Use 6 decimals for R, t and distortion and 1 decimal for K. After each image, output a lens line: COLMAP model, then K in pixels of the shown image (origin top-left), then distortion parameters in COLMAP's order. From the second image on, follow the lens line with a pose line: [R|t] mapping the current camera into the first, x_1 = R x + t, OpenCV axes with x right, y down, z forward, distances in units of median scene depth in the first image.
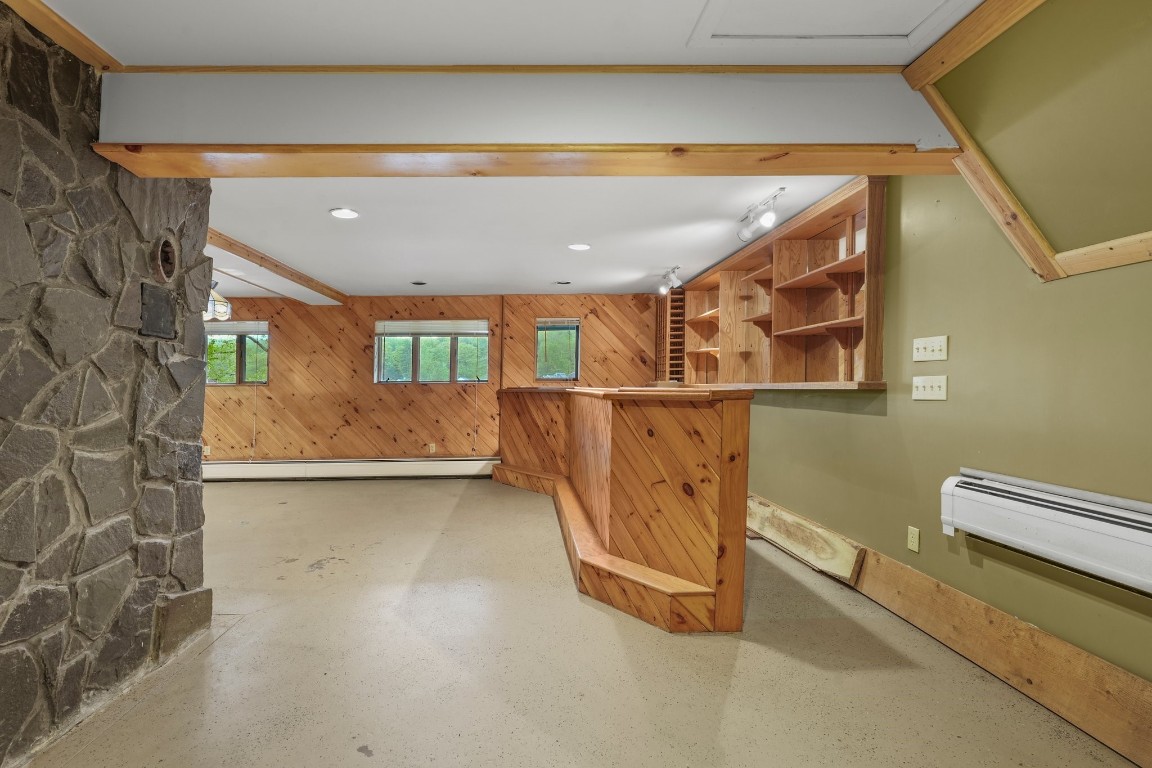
lens RADIAL K [[526.6, 0, 576.9], [0, 526.6, 383.5], [0, 0, 1]] dist [0.001574, -0.000164]
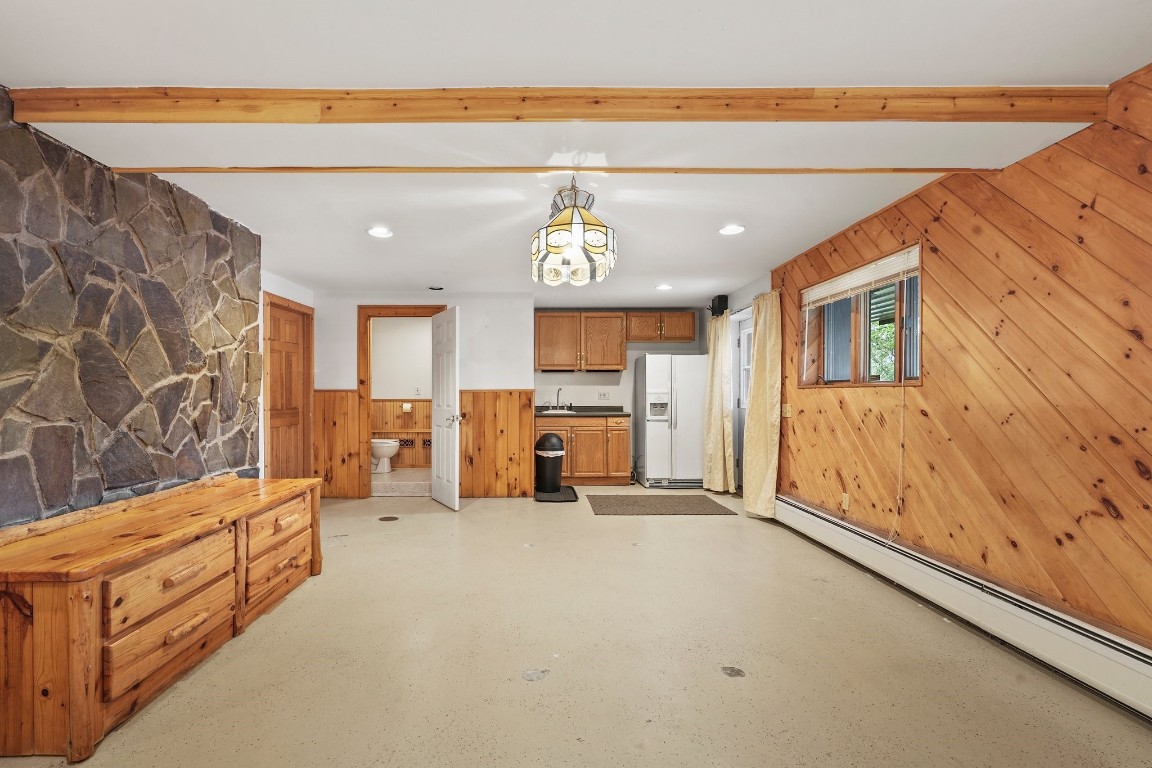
lens RADIAL K [[526.6, 0, 573.8], [0, 526.6, 380.6], [0, 0, 1]] dist [0.001574, -0.000164]
pose [[-0.089871, -0.014667, -0.995845, -0.109035], [0.006115, 0.999865, -0.015278, 0.004823], [0.995935, -0.007462, -0.089769, 0.736234]]
